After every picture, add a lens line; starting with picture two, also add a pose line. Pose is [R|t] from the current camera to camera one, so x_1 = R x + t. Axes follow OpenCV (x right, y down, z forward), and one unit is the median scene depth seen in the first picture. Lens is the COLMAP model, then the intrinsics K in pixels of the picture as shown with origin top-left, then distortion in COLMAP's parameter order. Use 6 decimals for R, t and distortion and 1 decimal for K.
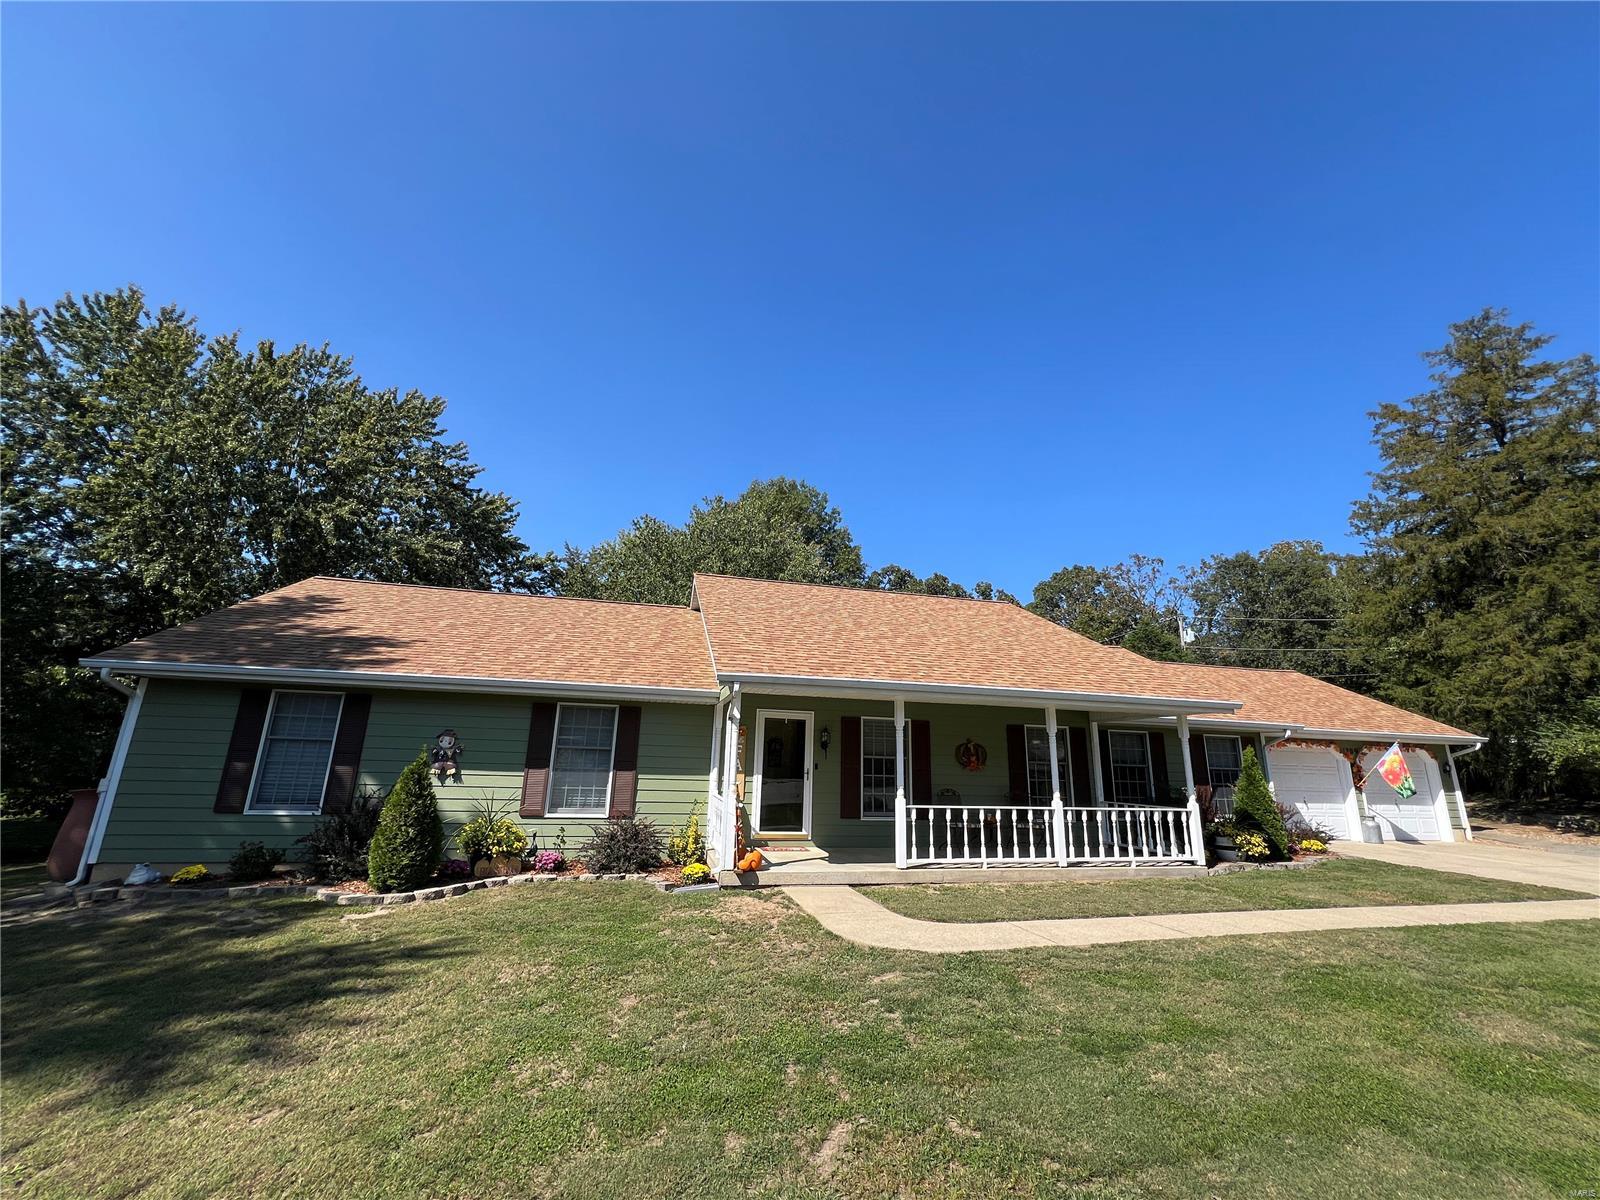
lens RADIAL K [[633.1, 0, 798.2], [0, 633.1, 596.5], [0, 0, 1]] dist [-0.003445, -0.000012]
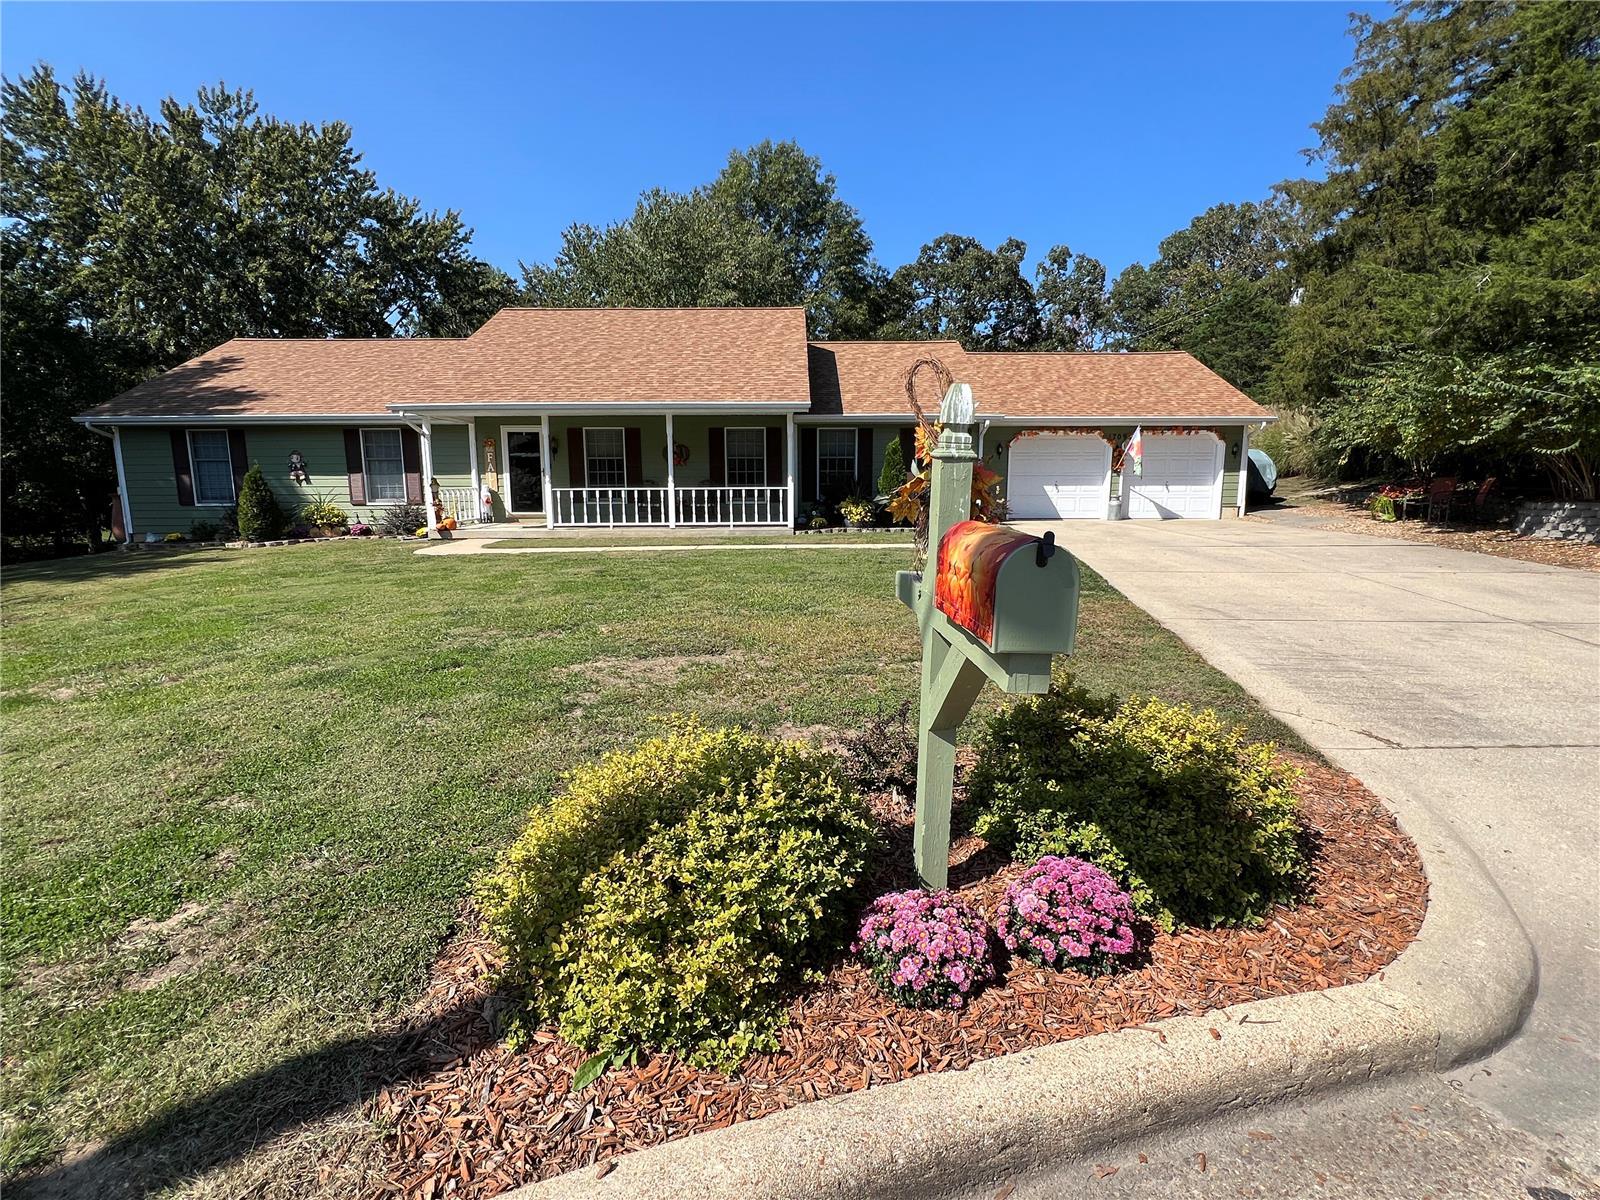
lens RADIAL K [[730.6, 0, 799.8], [0, 730.6, 589.7], [0, 0, 1]] dist [-0.003792, 0.001006]
pose [[0.974065, 0.002062, -0.226258, 0.970018], [0.087919, 0.917934, 0.386868, -0.048741], [0.208488, -0.396727, 0.893946, -0.414753]]
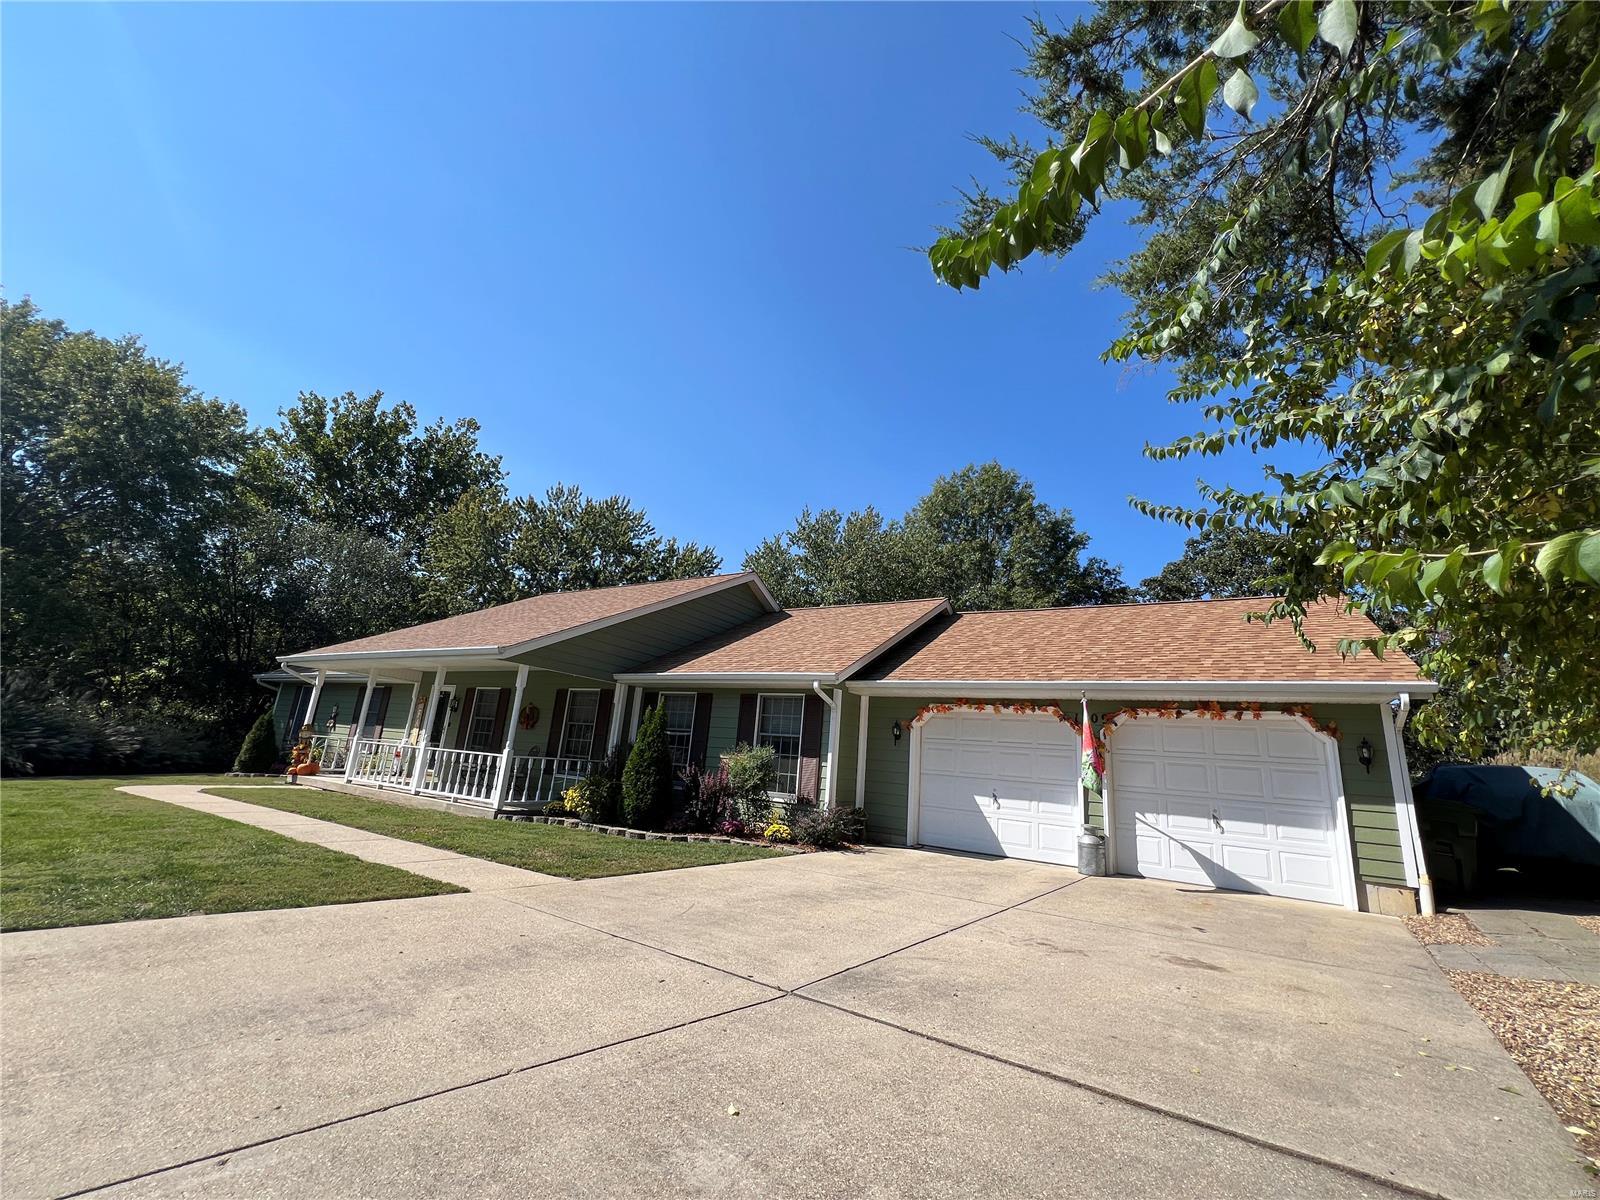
lens RADIAL K [[642.7, 0, 800.0], [0, 642.7, 600.0], [0, 0, 1]] dist [-0.000704, -0.000068]
pose [[0.705495, -0.149639, -0.692737, 1.691892], [0.124501, 0.988423, -0.086717, 0.233791], [0.697693, -0.025068, 0.715958, 0.582239]]
